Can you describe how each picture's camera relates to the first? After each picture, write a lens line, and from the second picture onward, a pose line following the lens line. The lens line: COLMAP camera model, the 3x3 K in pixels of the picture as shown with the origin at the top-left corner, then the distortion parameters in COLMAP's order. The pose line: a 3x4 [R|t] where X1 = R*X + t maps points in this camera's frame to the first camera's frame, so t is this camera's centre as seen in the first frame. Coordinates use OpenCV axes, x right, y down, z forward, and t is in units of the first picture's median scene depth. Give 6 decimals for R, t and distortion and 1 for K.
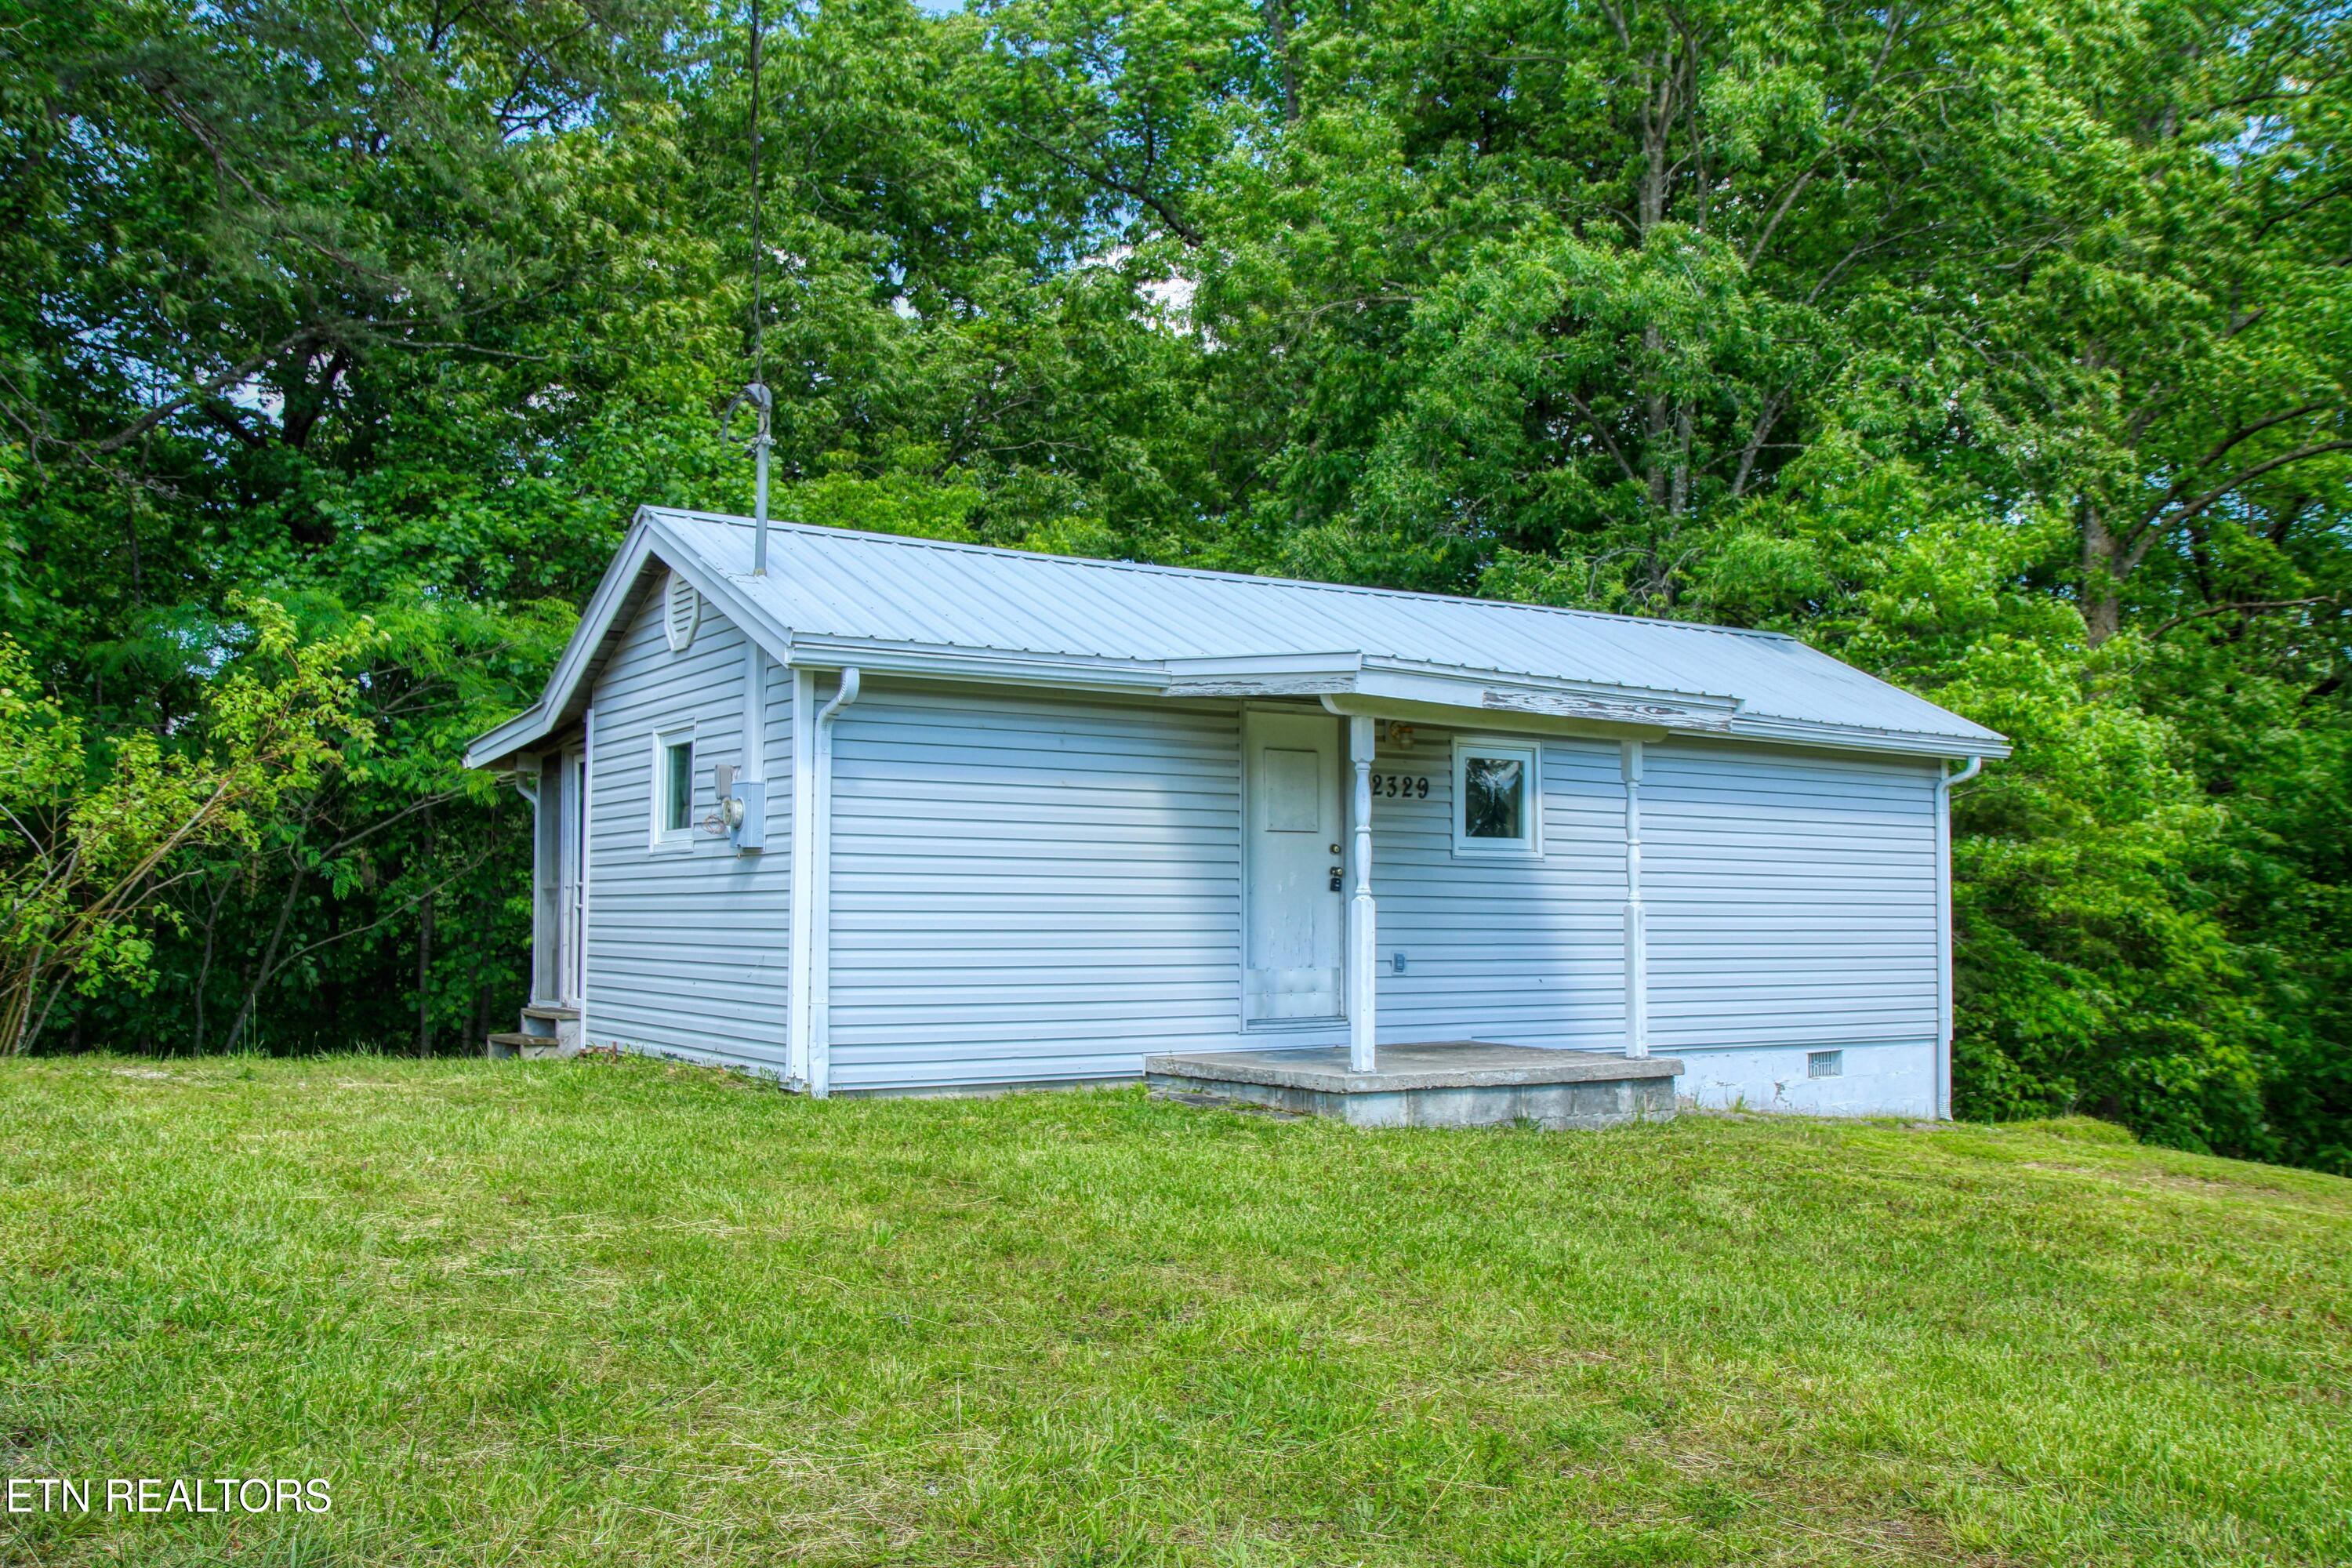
lens RADIAL K [[1942.6, 0, 1197.9], [0, 1942.6, 786.4], [0, 0, 1]] dist [-0.001712, 0.000707]
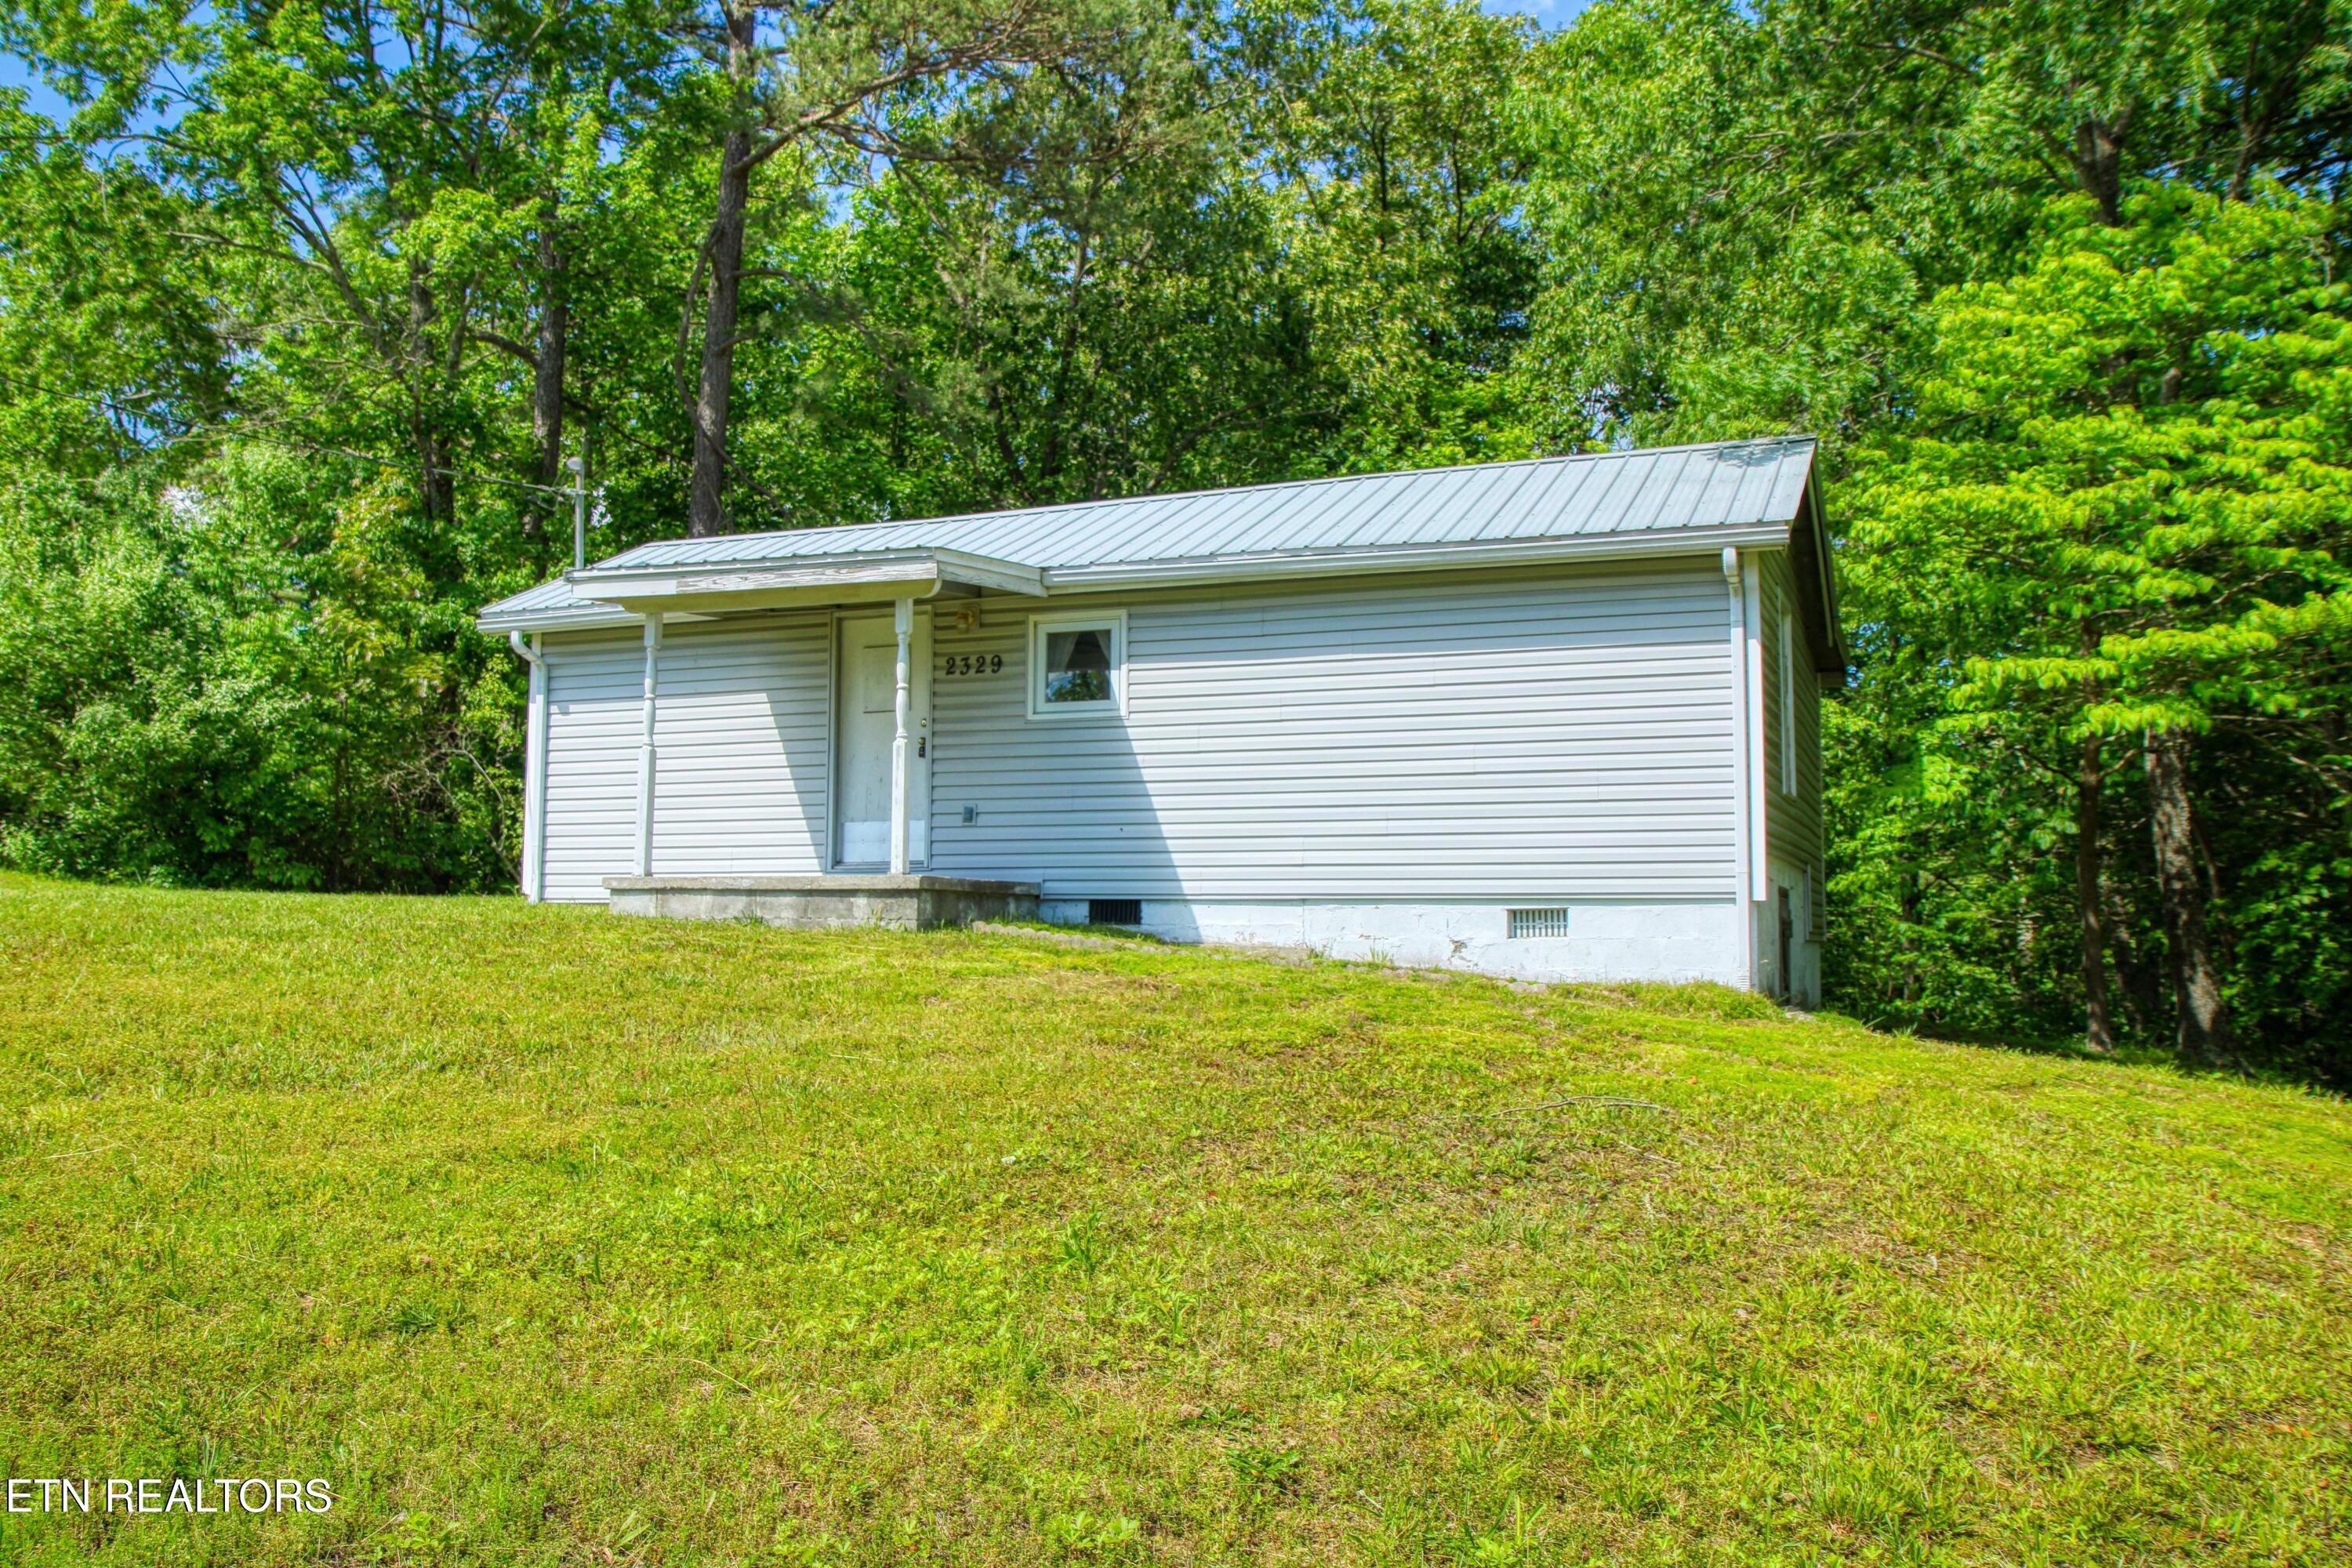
lens RADIAL K [[1942.6, 0, 1182.3], [0, 1942.6, 779.2], [0, 0, 1]] dist [-0.001712, 0.000707]
pose [[0.588508, -0.069913, -0.805463, 1.185540], [0.053480, 0.997438, -0.047502, 0.139082], [0.806720, -0.015121, 0.590740, 0.434112]]
